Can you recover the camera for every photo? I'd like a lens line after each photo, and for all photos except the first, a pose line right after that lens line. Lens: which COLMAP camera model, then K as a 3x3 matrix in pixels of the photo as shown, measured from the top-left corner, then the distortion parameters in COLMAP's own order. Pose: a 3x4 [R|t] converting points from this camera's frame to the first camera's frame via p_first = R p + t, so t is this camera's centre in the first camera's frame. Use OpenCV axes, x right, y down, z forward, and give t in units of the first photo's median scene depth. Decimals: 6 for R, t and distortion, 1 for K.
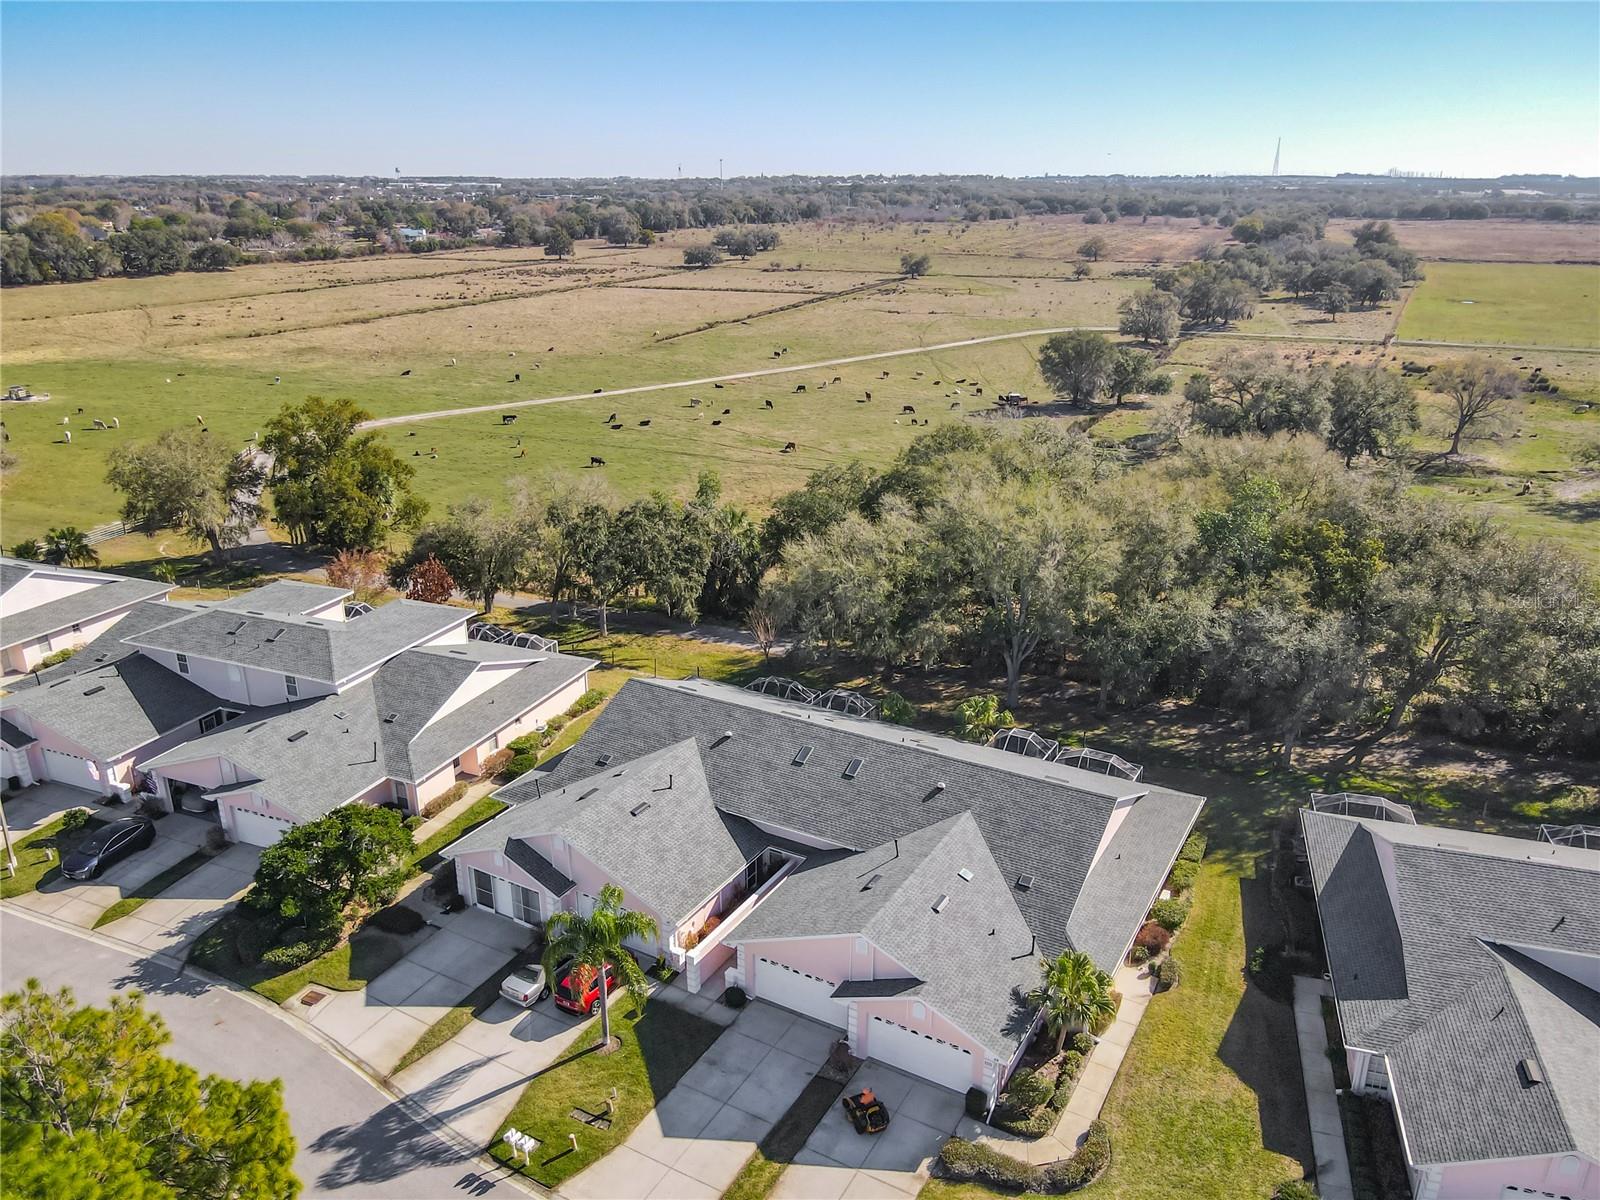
lens RADIAL K [[1209.4, 0, 805.3], [0, 1209.4, 566.2], [0, 0, 1]] dist [-0.002679, 0.034032]
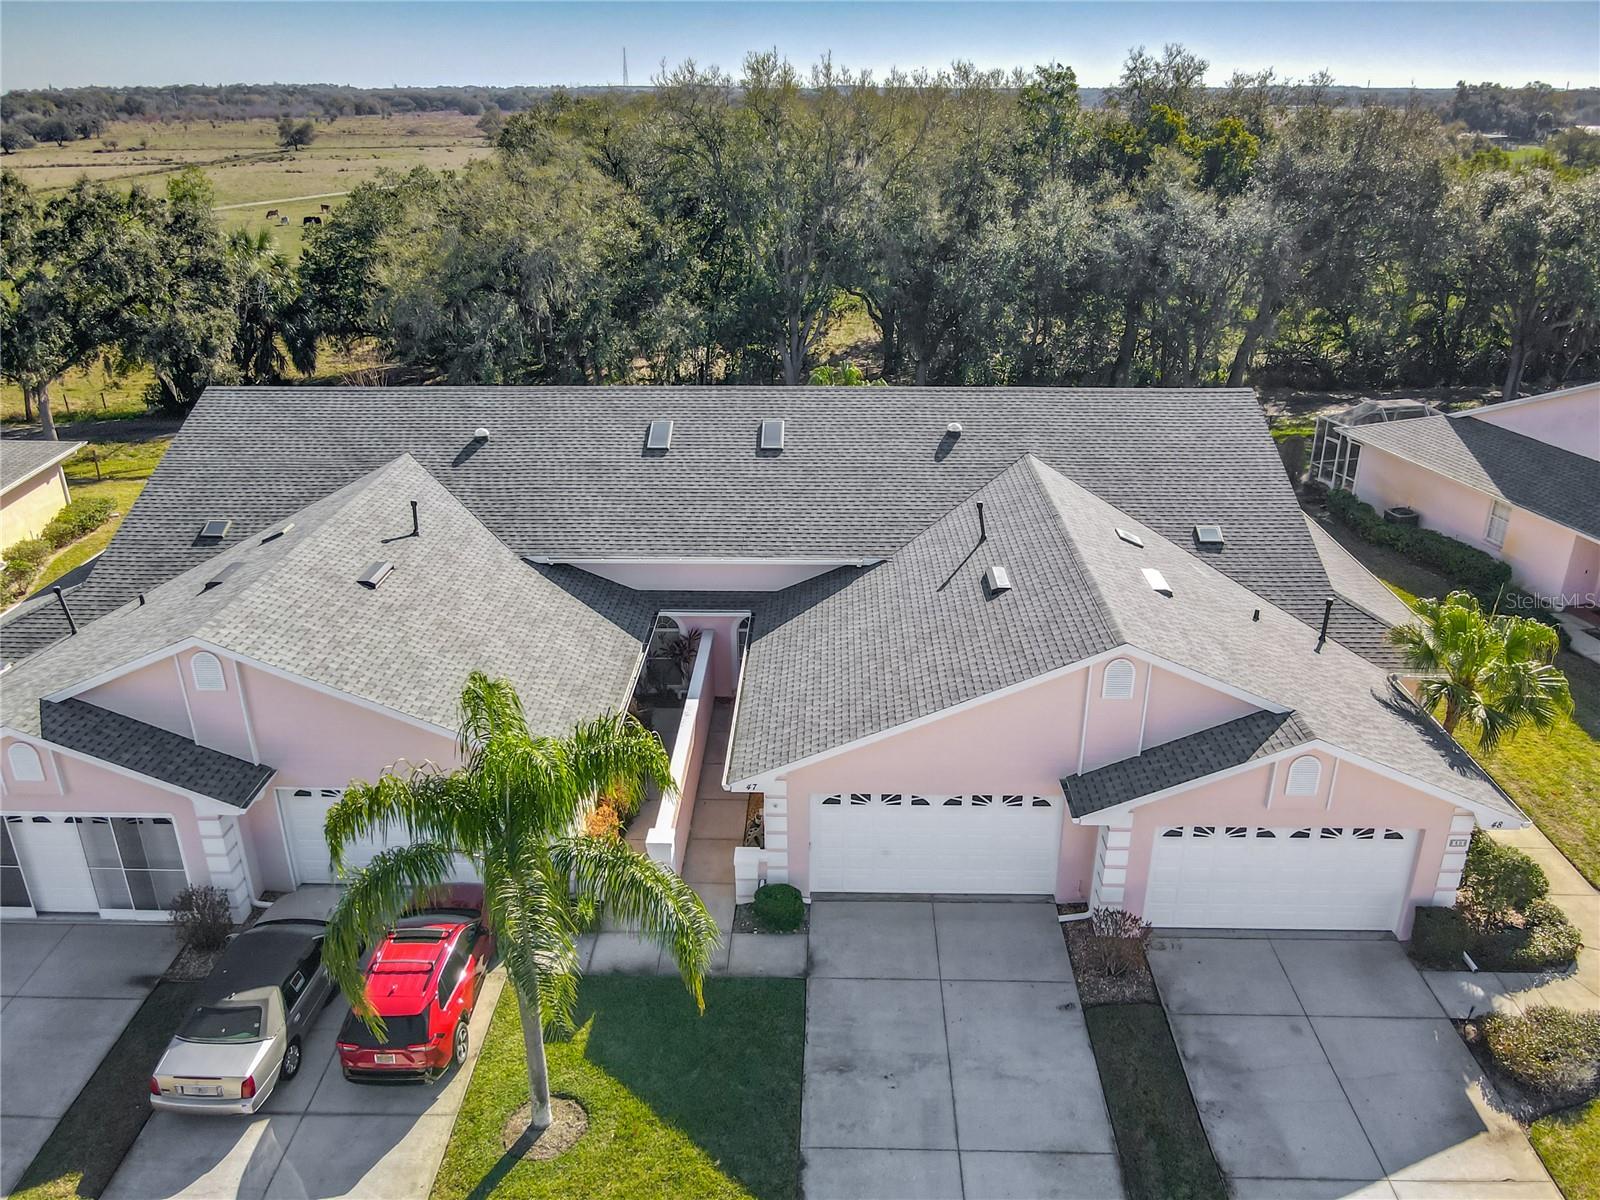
lens RADIAL K [[1259.5, 0, 832.5], [0, 1259.5, 597.7], [0, 0, 1]] dist [-0.009475, -0.001625]
pose [[0.884194, -0.198200, 0.422986, -0.192310], [0.157801, 0.979024, 0.128885, 0.187430], [-0.439658, -0.047211, 0.896923, 0.572662]]
